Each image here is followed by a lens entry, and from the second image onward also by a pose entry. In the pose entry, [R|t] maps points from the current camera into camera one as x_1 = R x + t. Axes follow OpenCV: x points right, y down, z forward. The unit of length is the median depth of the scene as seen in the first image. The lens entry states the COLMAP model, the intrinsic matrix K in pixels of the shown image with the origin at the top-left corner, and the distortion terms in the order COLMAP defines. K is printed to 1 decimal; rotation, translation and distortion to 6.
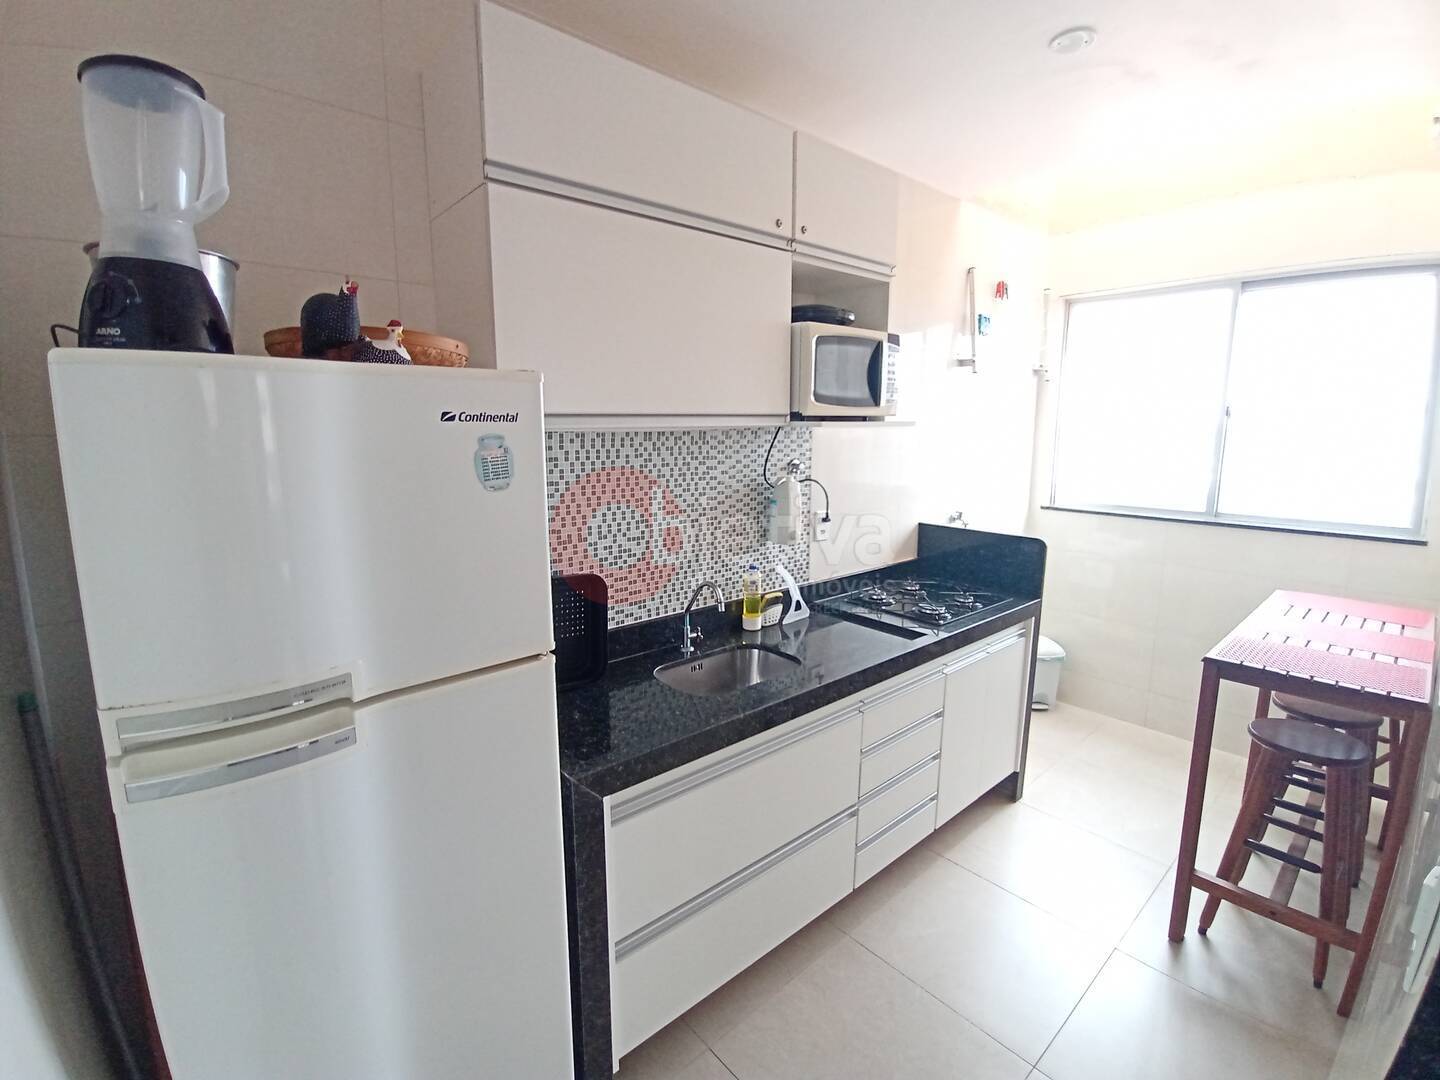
lens RADIAL K [[651.2, 0, 702.6], [0, 651.2, 527.9], [0, 0, 1]] dist [-0.019130, -0.000568]
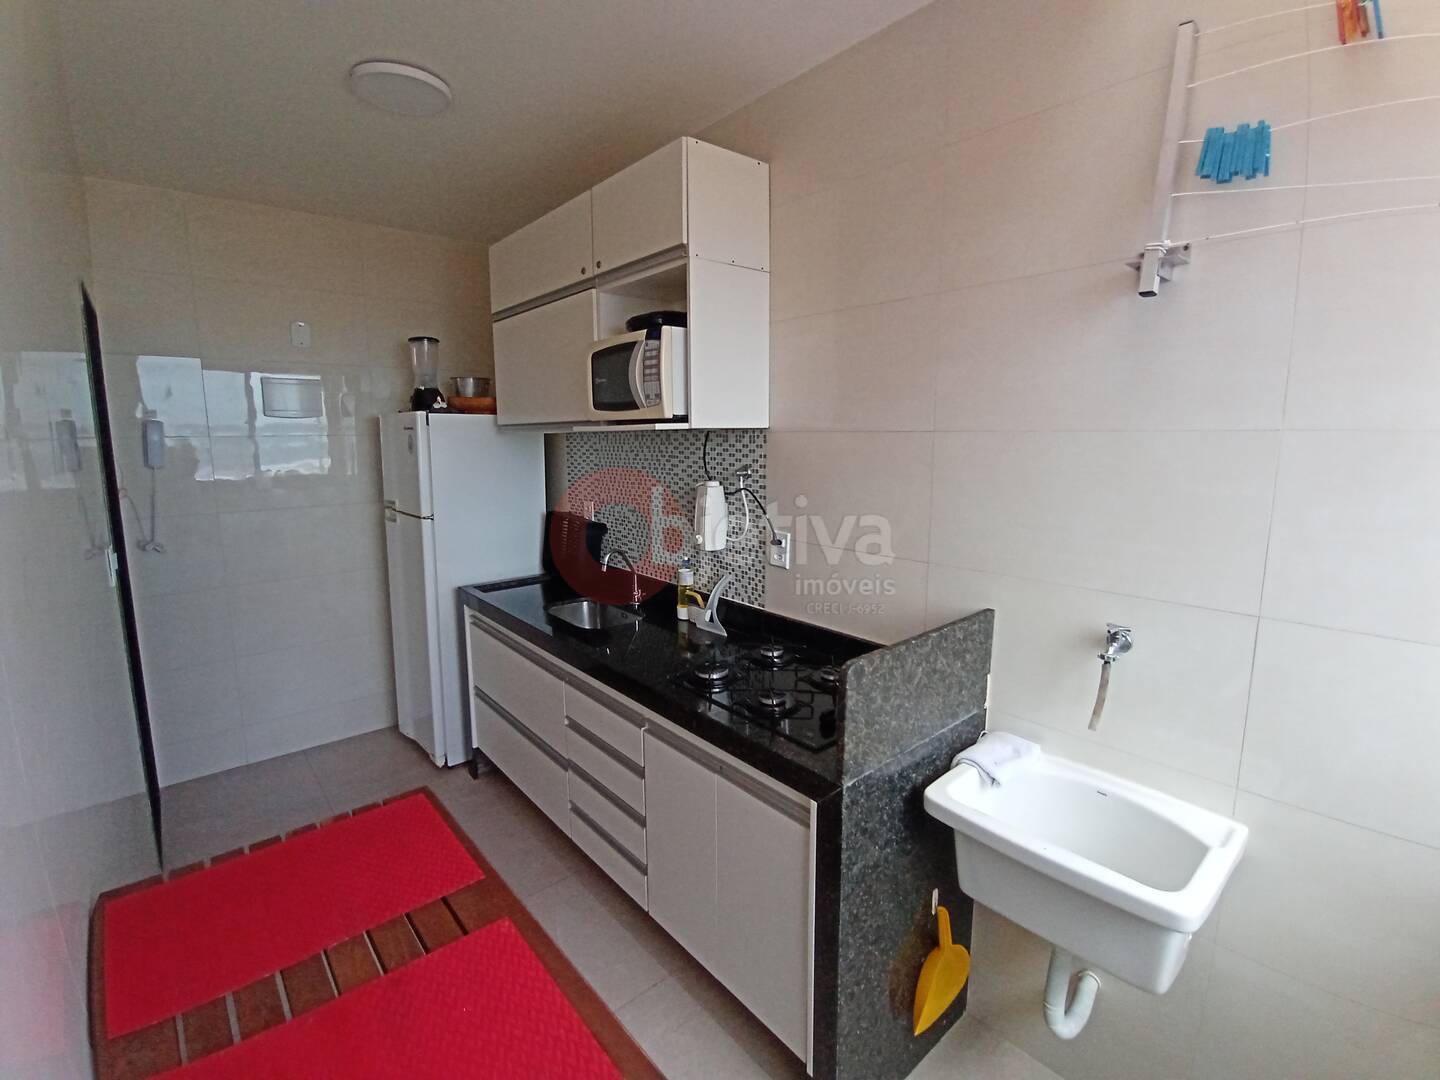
lens RADIAL K [[651.2, 0, 702.6], [0, 651.2, 527.9], [0, 0, 1]] dist [-0.019130, -0.000568]
pose [[-0.002203, 0.148584, -0.988897, 1.203283], [-0.149412, 0.977750, 0.147242, -0.164994], [0.988773, 0.148077, 0.020046, 1.062134]]
